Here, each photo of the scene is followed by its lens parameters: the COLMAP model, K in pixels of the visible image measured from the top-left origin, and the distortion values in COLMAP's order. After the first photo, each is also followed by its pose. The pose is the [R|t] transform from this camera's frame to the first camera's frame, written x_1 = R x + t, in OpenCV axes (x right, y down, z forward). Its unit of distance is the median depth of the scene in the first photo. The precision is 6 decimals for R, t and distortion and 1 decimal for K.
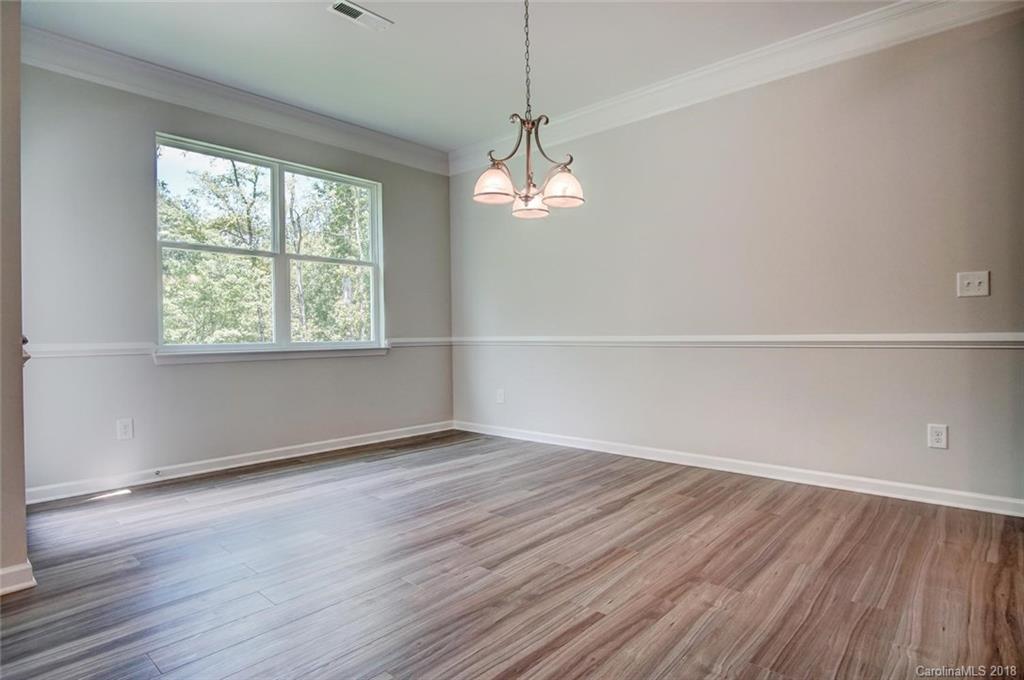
lens RADIAL K [[554.6, 0, 509.1], [0, 554.6, 332.4], [0, 0, 1]] dist [-0.030205, 0.000576]
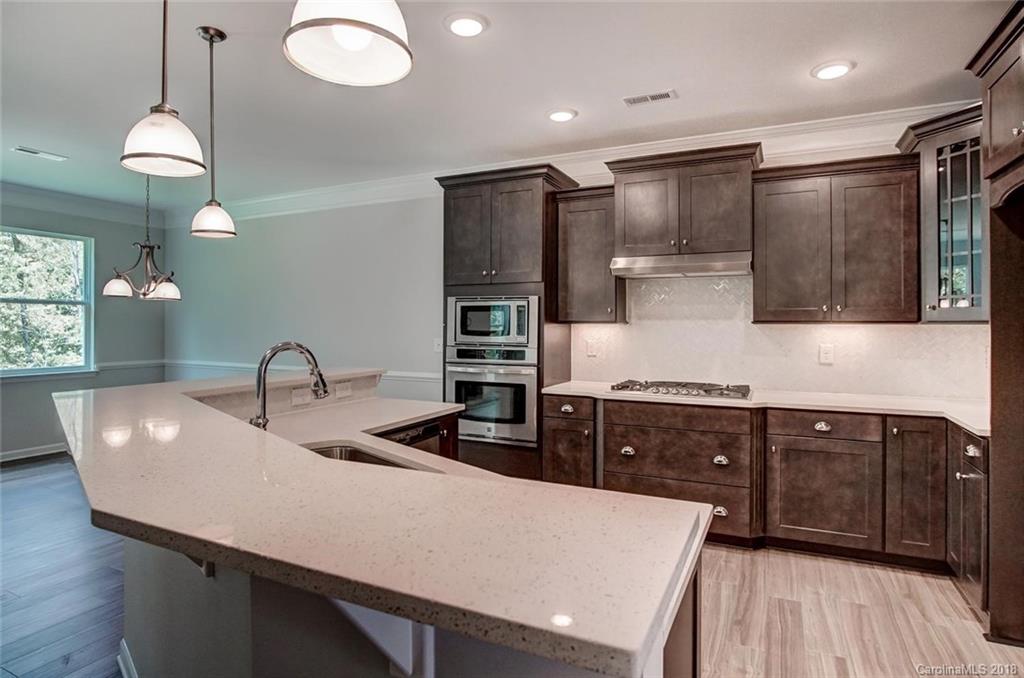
lens RADIAL K [[553.3, 0, 511.3], [0, 553.3, 316.5], [0, 0, 1]] dist [-0.029205, 0.004293]
pose [[0.957507, 0.018212, 0.287834, 0.585527], [-0.015393, 0.999809, -0.012053, -0.174197], [-0.287998, 0.007110, 0.957605, -0.810230]]
